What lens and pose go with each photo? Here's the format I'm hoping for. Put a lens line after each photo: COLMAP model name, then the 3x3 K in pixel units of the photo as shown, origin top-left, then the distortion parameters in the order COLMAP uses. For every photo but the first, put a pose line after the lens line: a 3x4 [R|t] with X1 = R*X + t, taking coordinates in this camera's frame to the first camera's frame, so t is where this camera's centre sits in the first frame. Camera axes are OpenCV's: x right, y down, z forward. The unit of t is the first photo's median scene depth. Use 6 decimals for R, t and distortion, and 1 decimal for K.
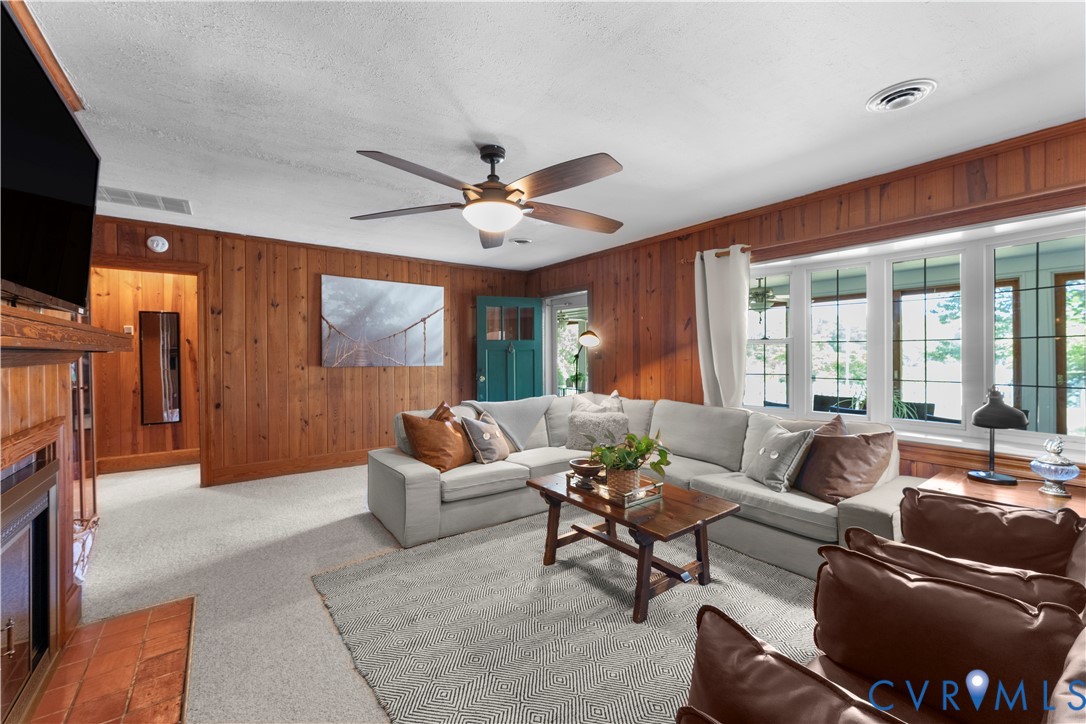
lens RADIAL K [[433.5, 0, 543.5], [0, 433.5, 352.1], [0, 0, 1]] dist [0.000173, -0.000201]
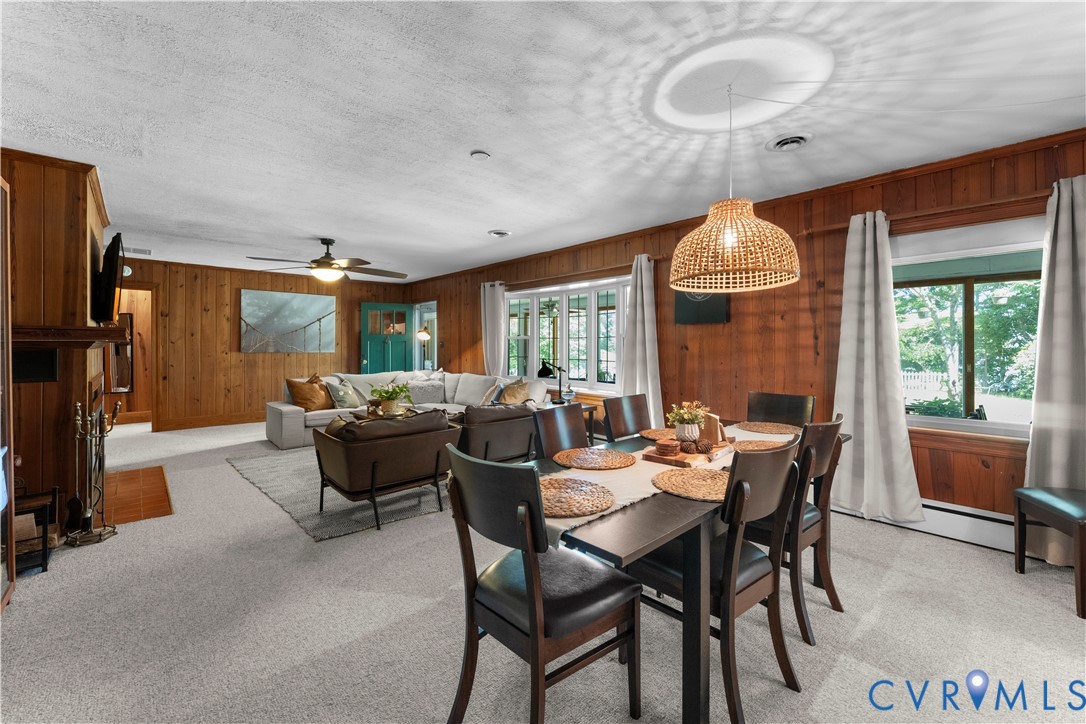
lens RADIAL K [[440.9, 0, 544.9], [0, 440.9, 338.3], [0, 0, 1]] dist [-0.001082, -0.000033]
pose [[0.994451, 0.005777, 0.105043, 0.358768], [-0.004842, 0.999946, -0.009148, -0.005120], [-0.105090, 0.008589, 0.994426, -0.595208]]
